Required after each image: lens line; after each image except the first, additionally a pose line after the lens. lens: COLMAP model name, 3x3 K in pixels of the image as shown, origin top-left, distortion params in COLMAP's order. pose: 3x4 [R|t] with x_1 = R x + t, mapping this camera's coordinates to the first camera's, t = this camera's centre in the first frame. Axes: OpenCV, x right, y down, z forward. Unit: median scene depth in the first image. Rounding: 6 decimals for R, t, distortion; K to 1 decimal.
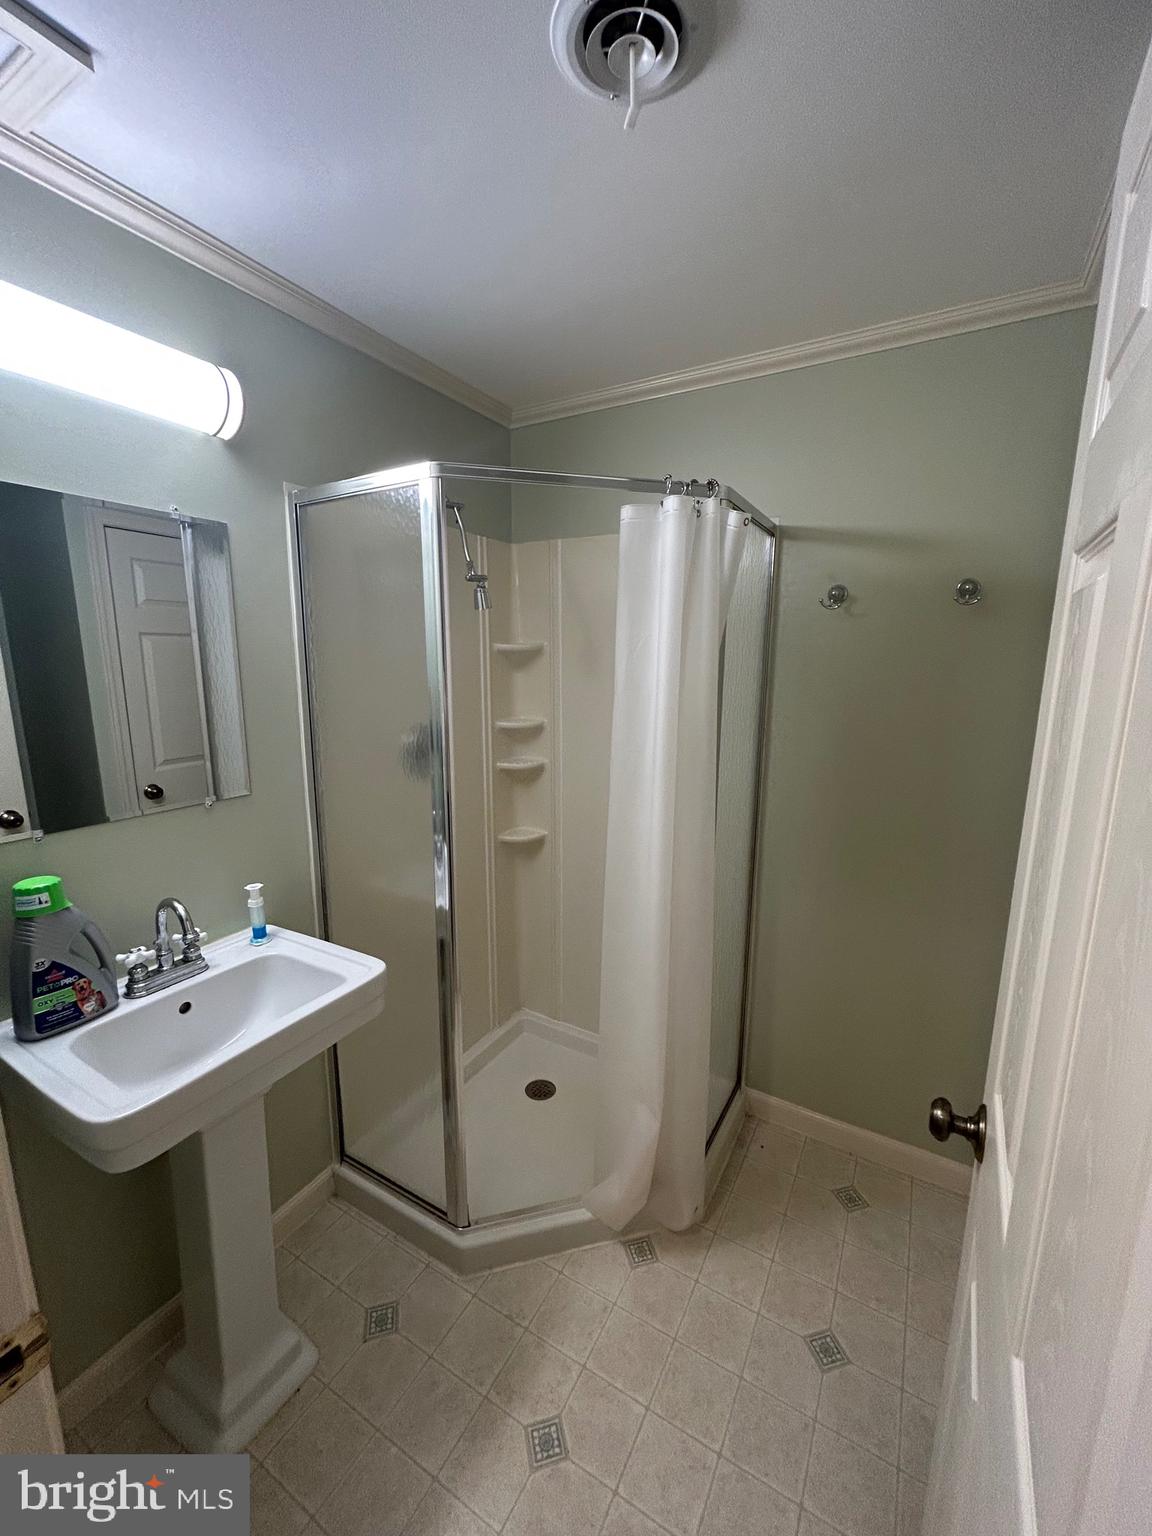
lens RADIAL K [[624.5, 0, 576.0], [0, 624.5, 769.3], [0, 0, 1]] dist [0.000945, 0.000531]
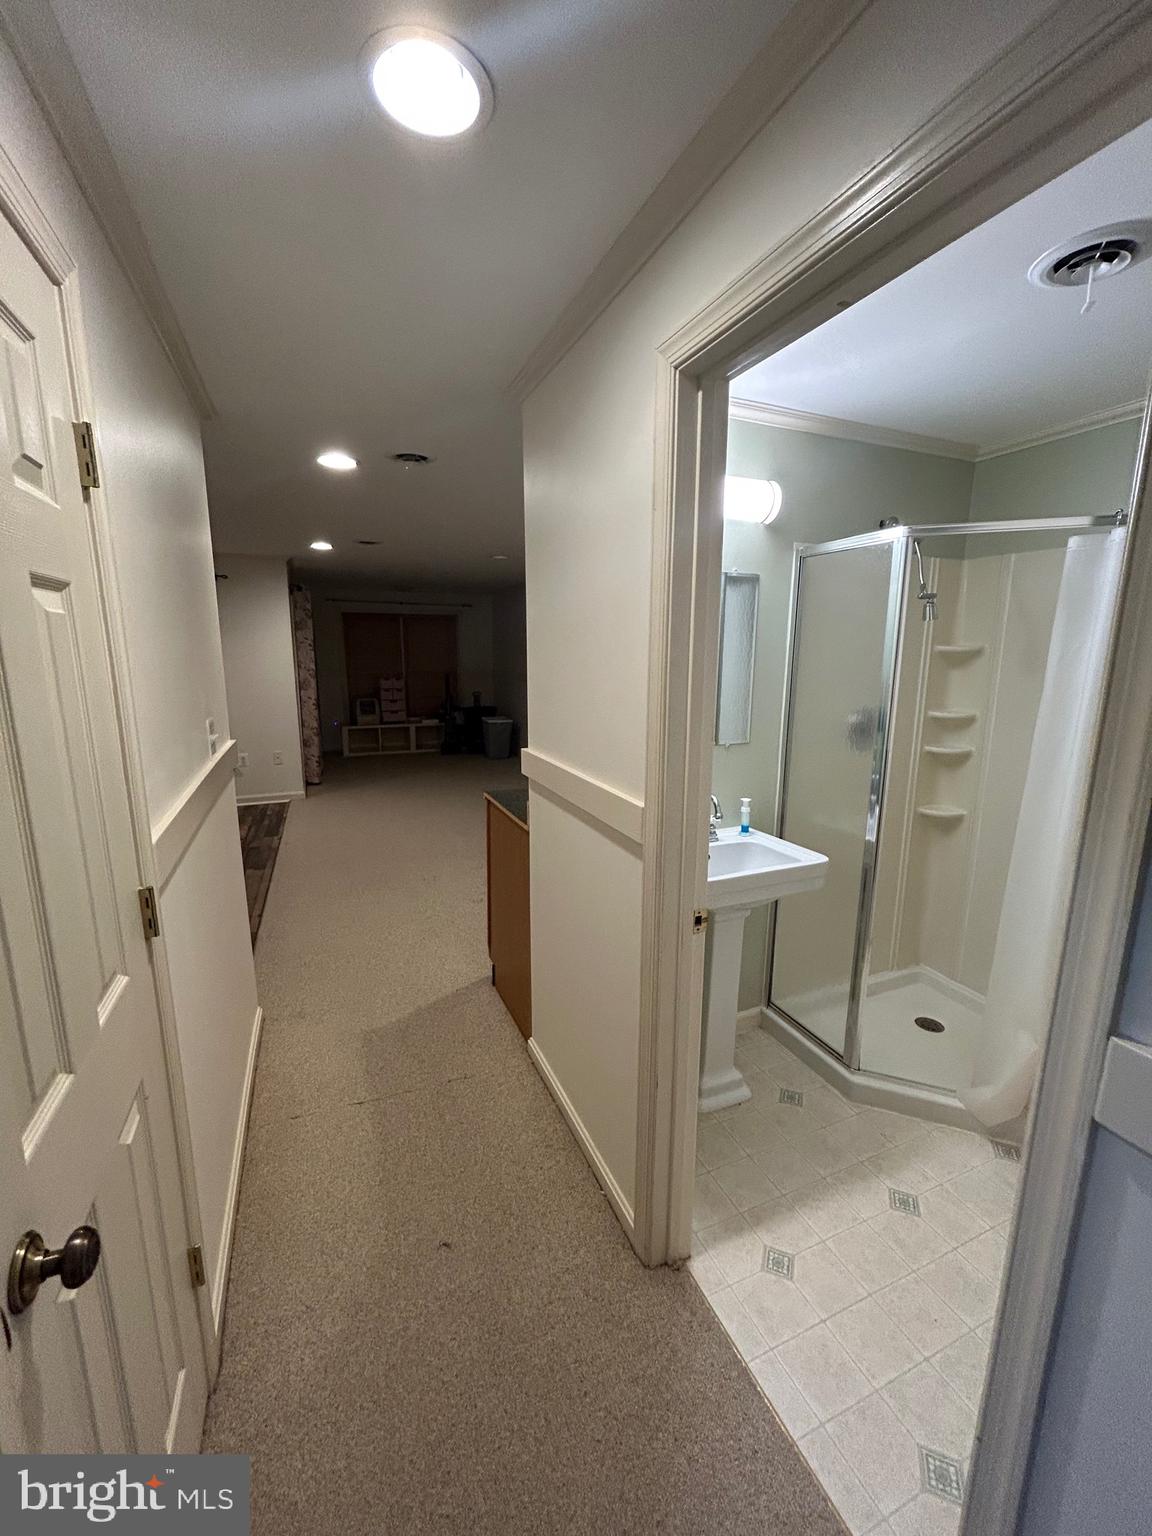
lens RADIAL K [[624.5, 0, 579.5], [0, 624.5, 765.8], [0, 0, 1]] dist [0.000945, 0.000531]
pose [[0.804999, 0.113000, -0.582415, 0.053856], [-0.111592, 0.993011, 0.038425, 0.071785], [0.582687, 0.034061, 0.811983, -0.456540]]
